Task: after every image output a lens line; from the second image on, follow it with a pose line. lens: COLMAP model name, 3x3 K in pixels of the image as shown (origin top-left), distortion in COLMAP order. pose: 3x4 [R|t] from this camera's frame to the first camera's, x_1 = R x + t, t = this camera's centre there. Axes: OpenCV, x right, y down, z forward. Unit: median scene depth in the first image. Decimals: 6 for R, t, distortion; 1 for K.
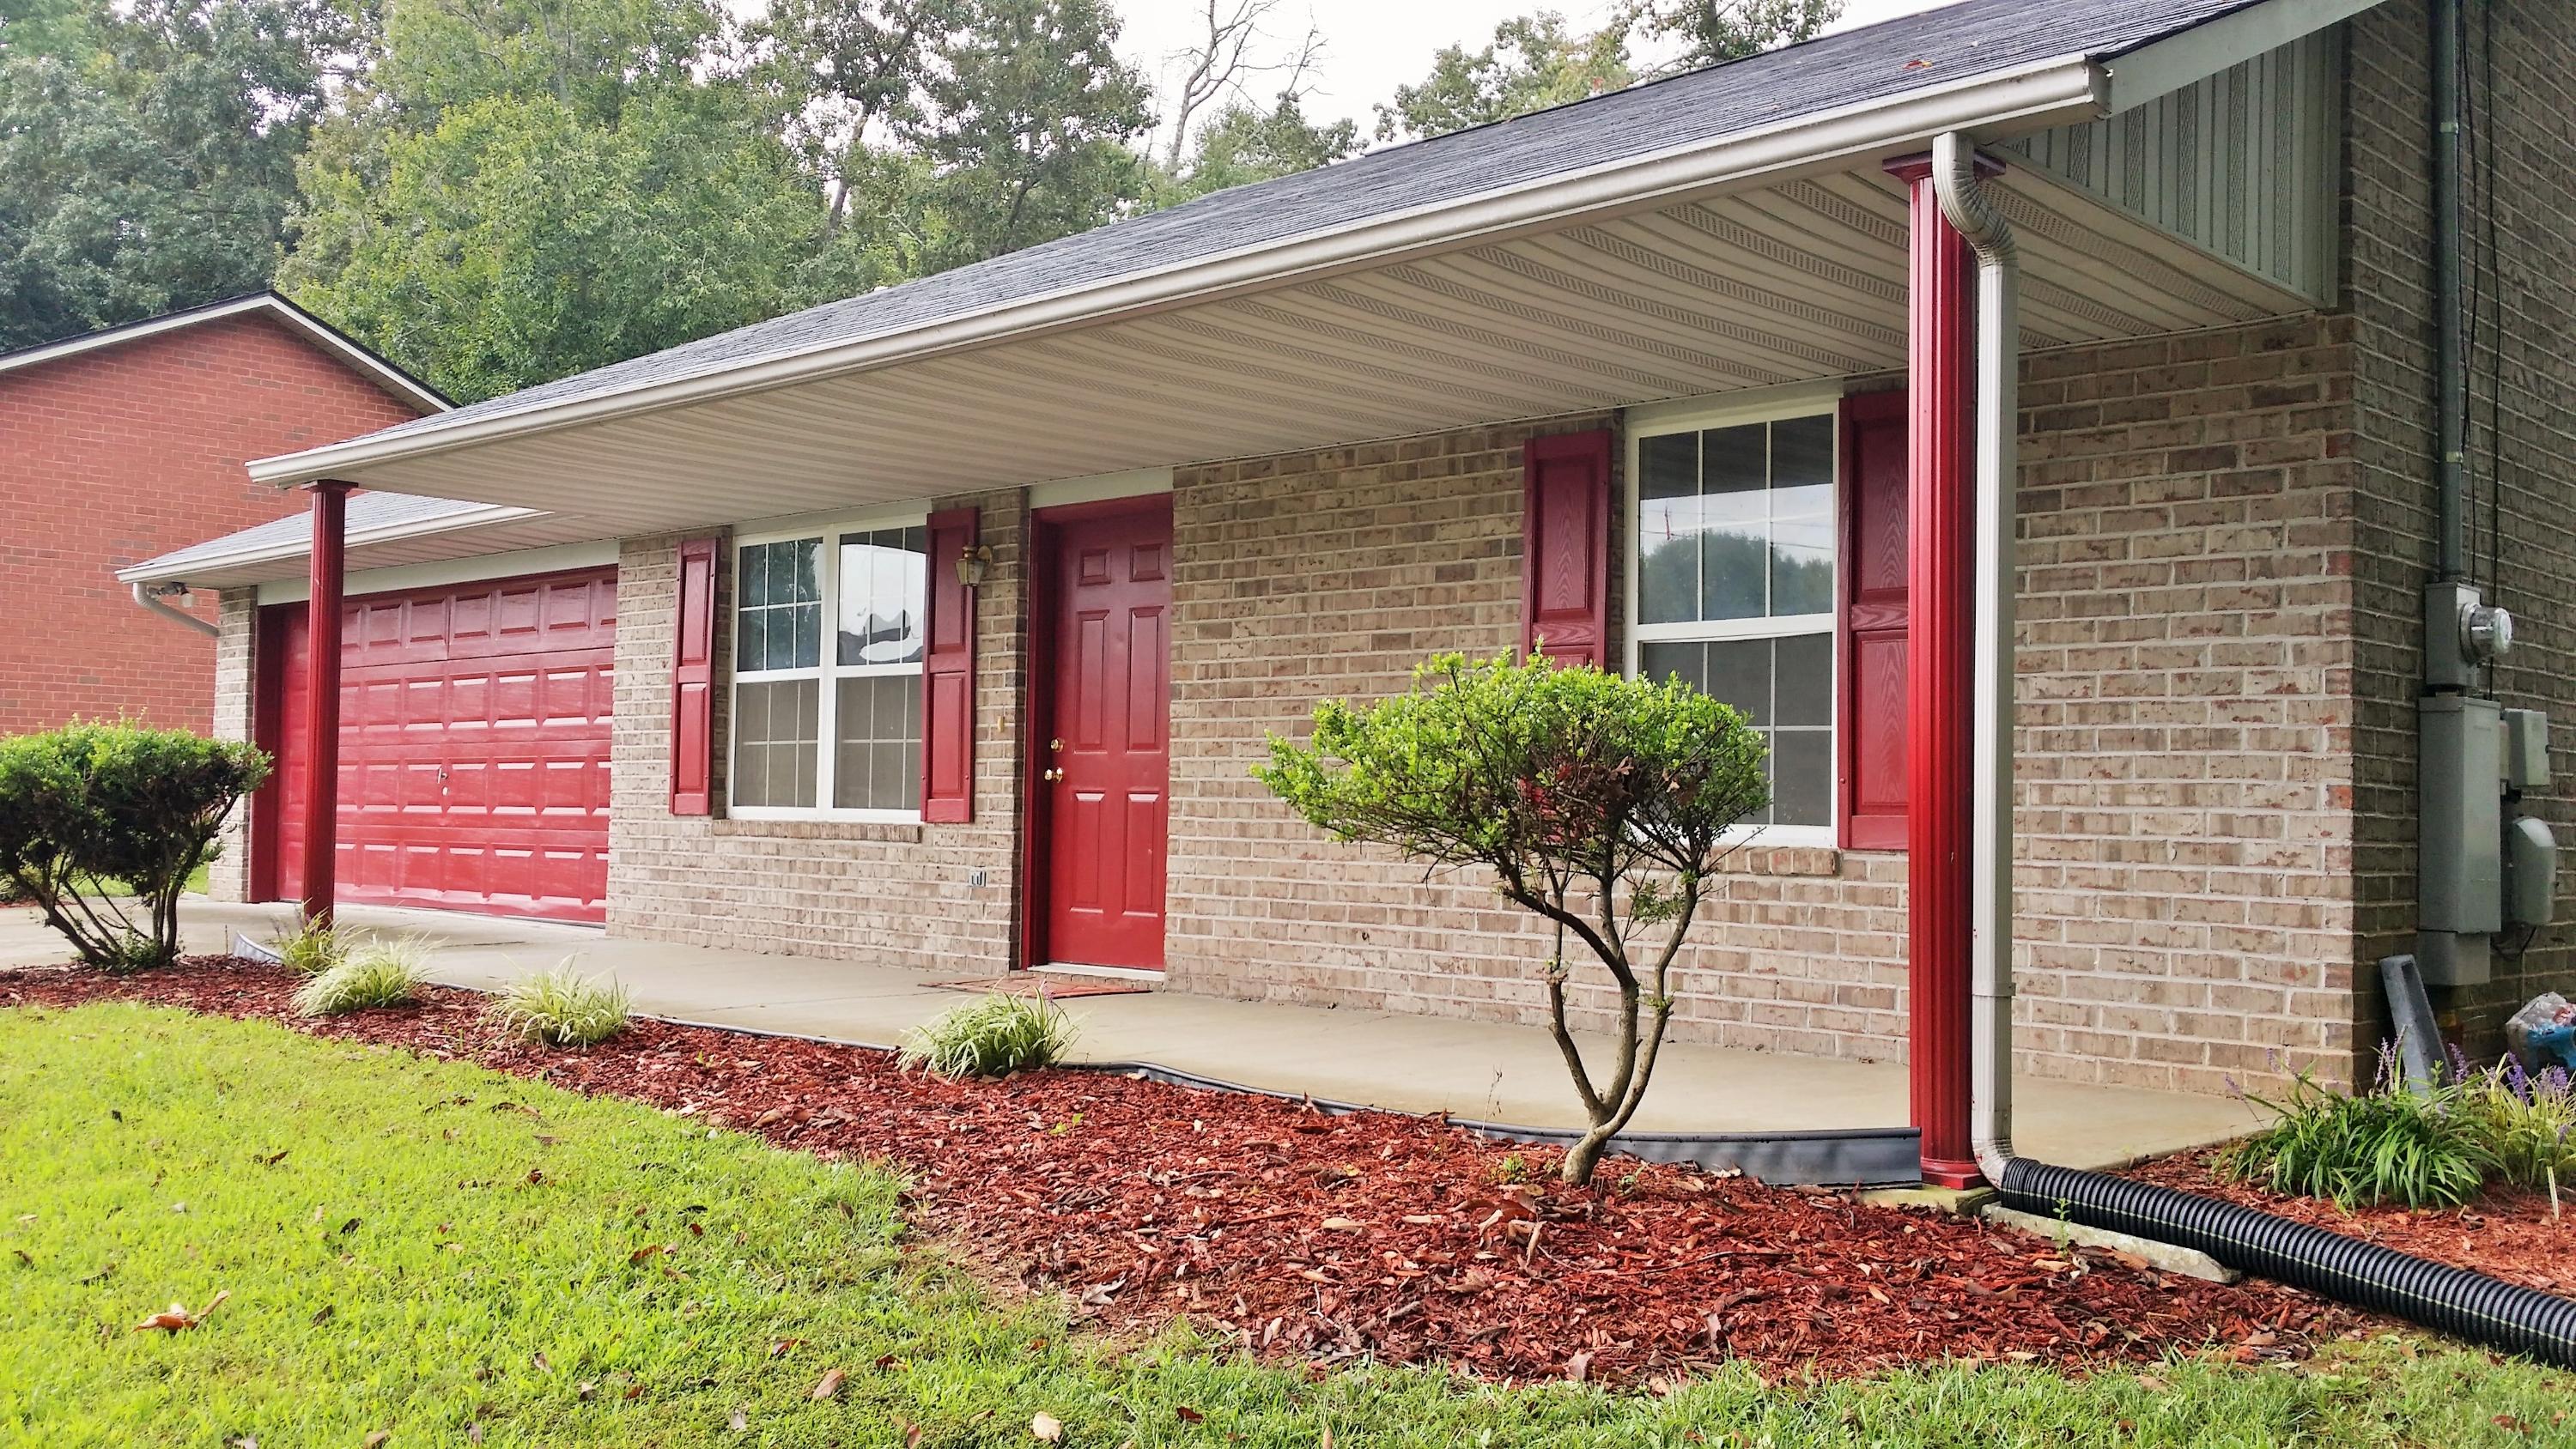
lens RADIAL K [[2261.7, 0, 1282.5], [0, 2261.7, 719.5], [0, 0, 1]] dist [0.100354, -0.225061]
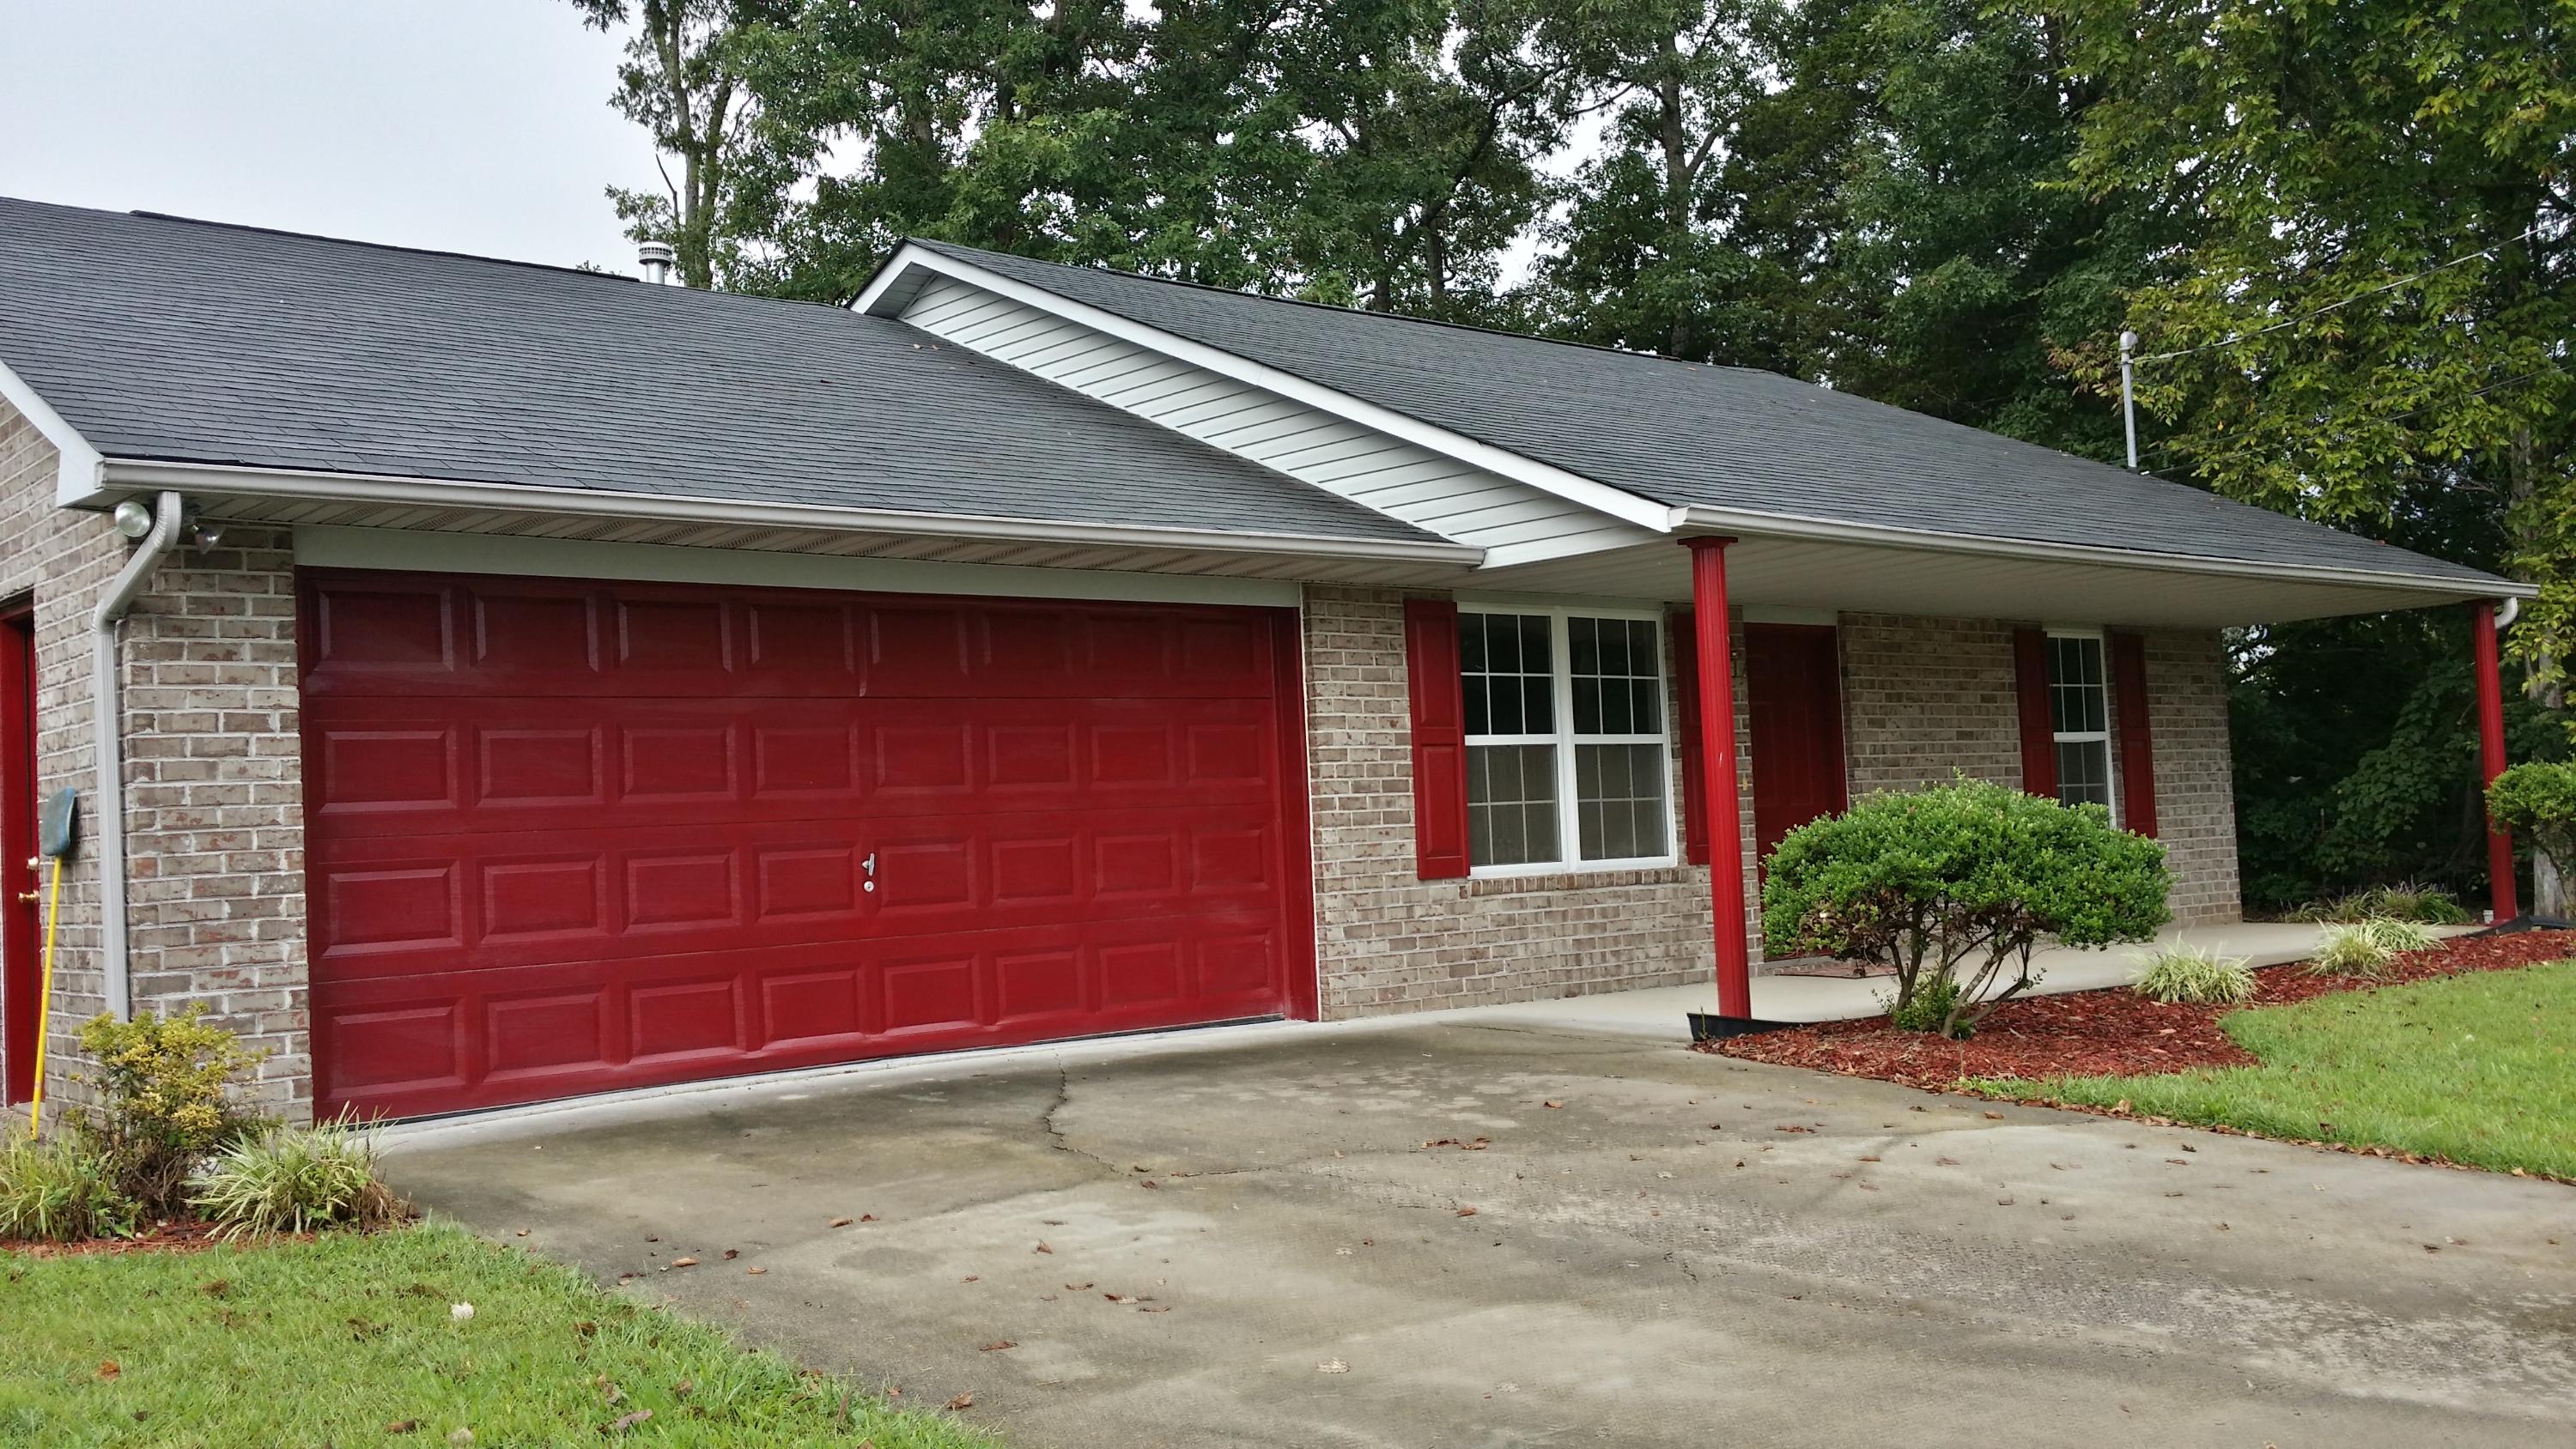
lens RADIAL K [[2332.5, 0, 1272.0], [0, 2332.5, 721.6], [0, 0, 1]] dist [0.123736, -0.285290]
pose [[0.091303, 0.032399, 0.995296, -1.668091], [0.008736, 0.999406, -0.033334, 0.009322], [-0.995785, 0.011738, 0.090966, 1.278757]]
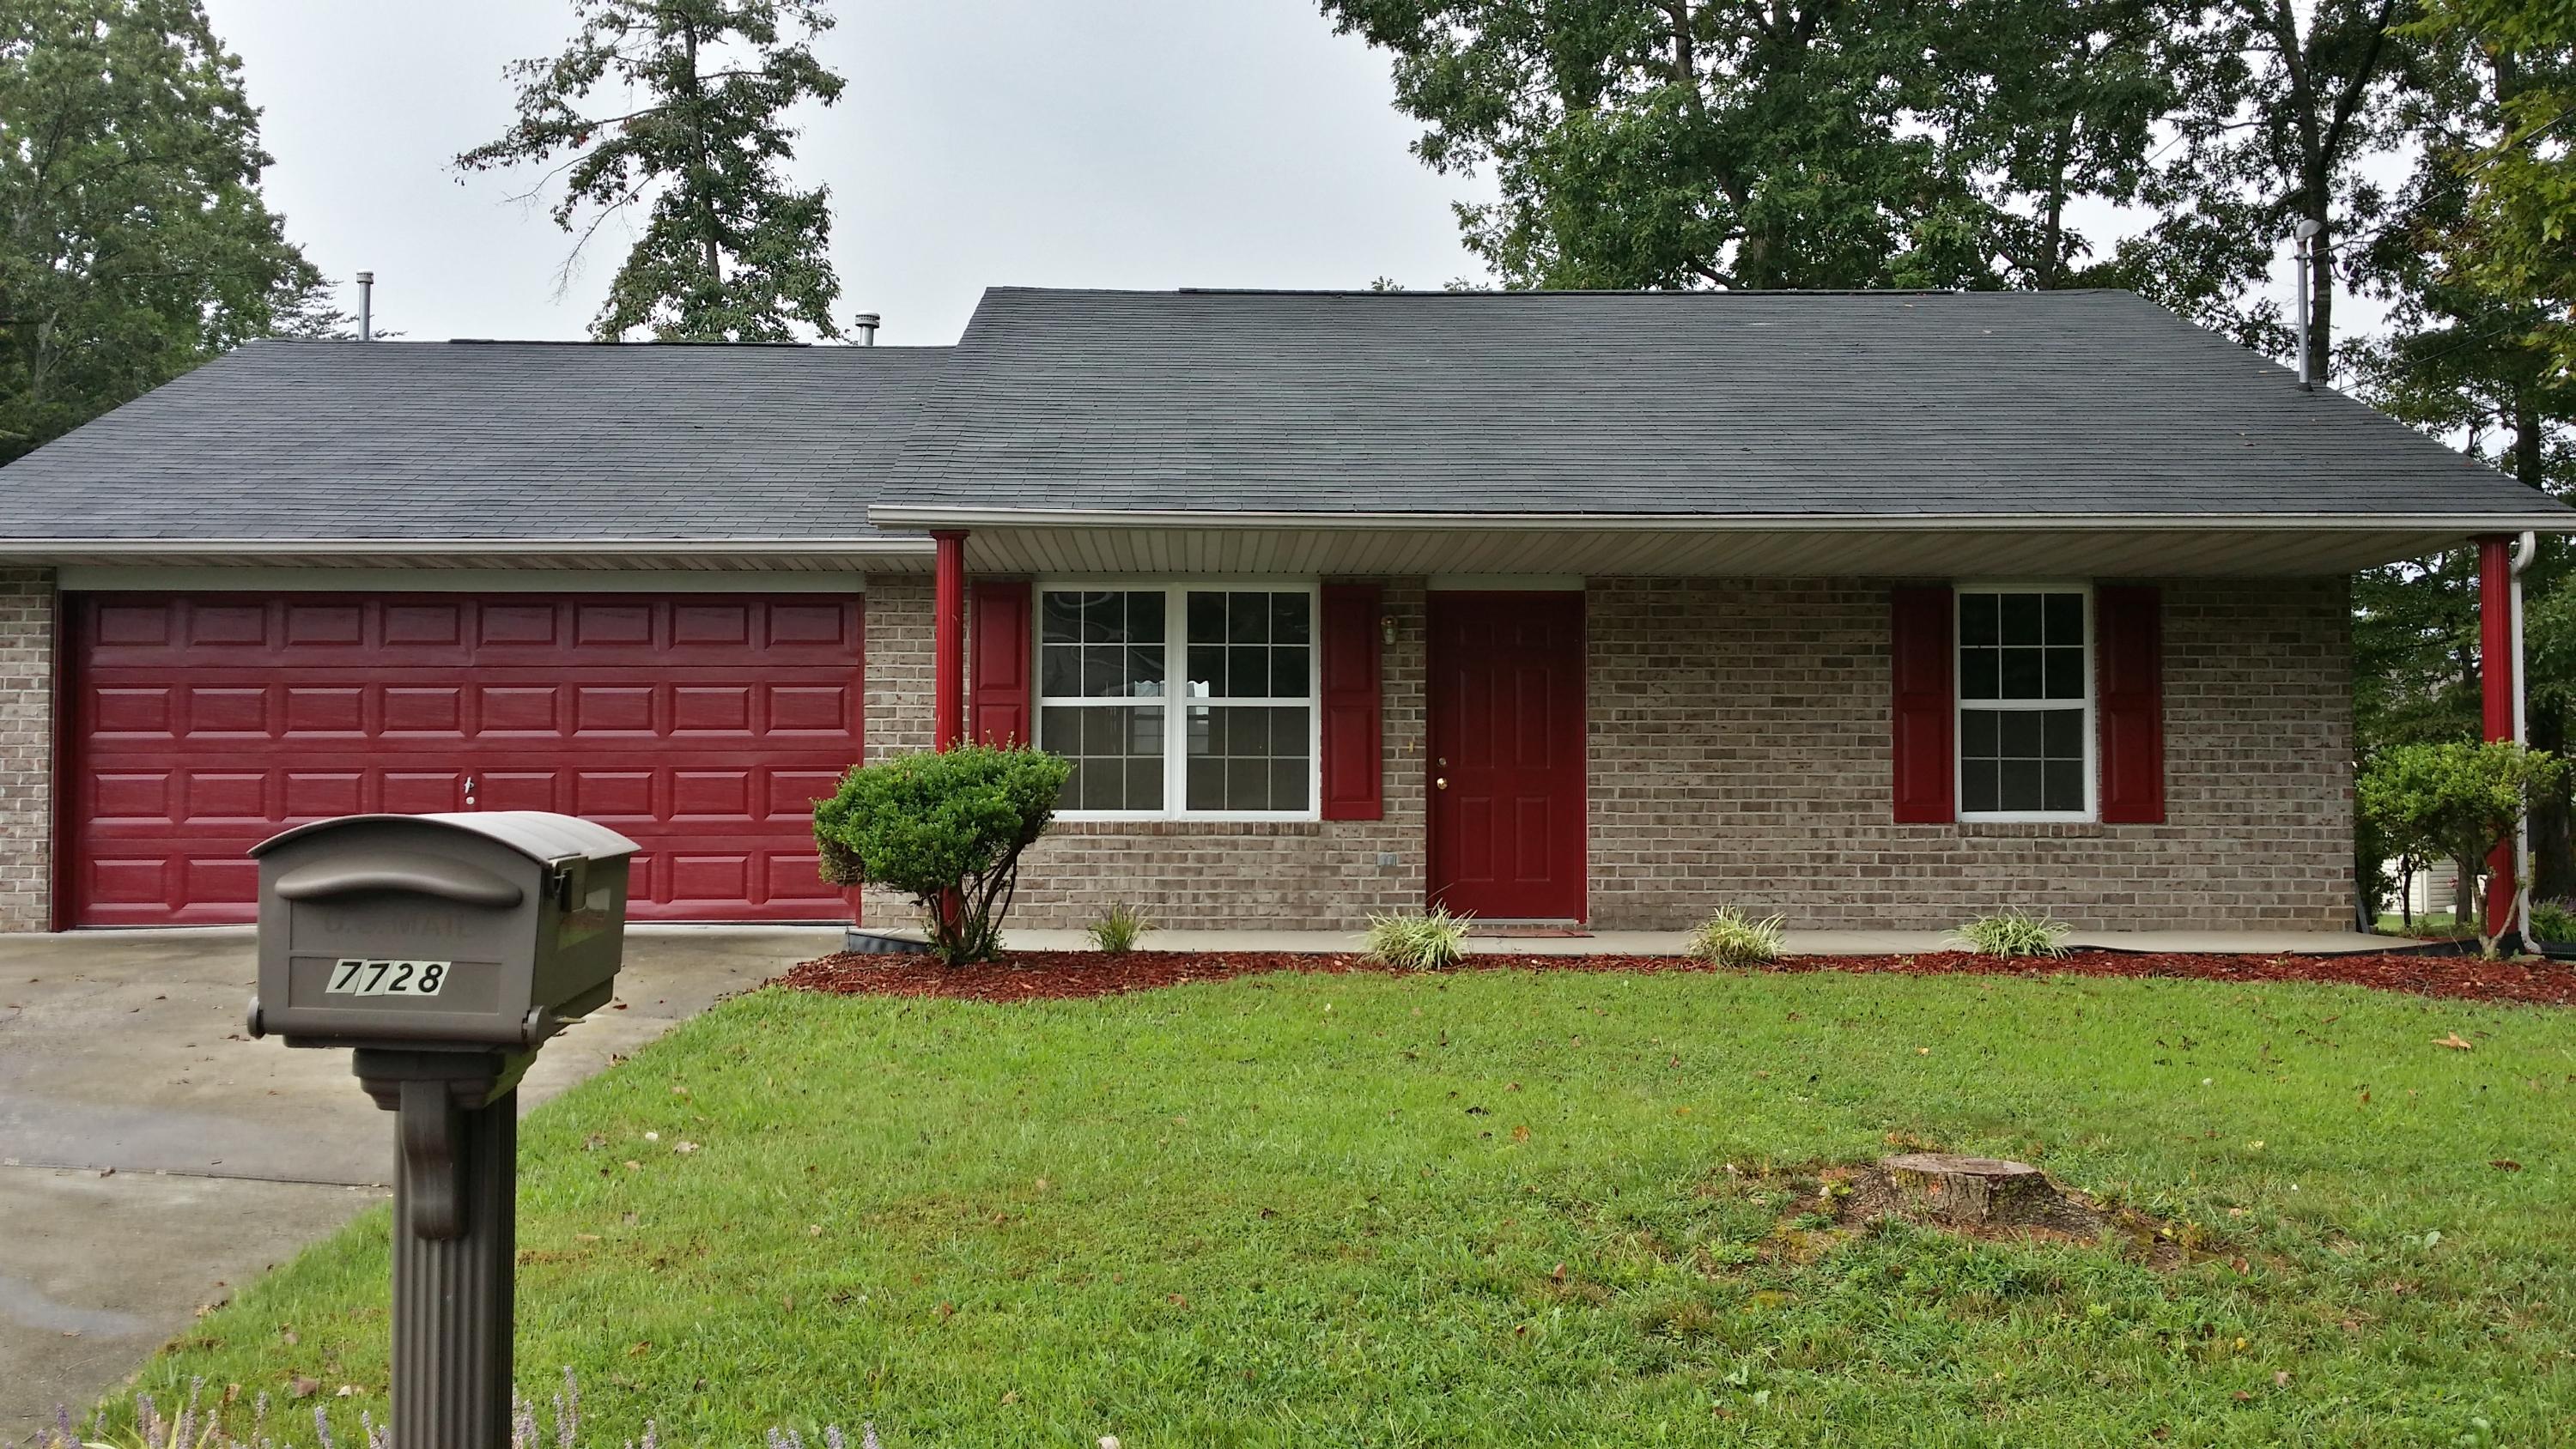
lens RADIAL K [[2332.5, 0, 1272.0], [0, 2332.5, 721.6], [0, 0, 1]] dist [0.123736, -0.285290]
pose [[0.705552, 0.018253, 0.708423, -1.316753], [-0.016900, 0.999817, -0.008930, 0.000876], [-0.708457, -0.005672, 0.705731, 0.072173]]
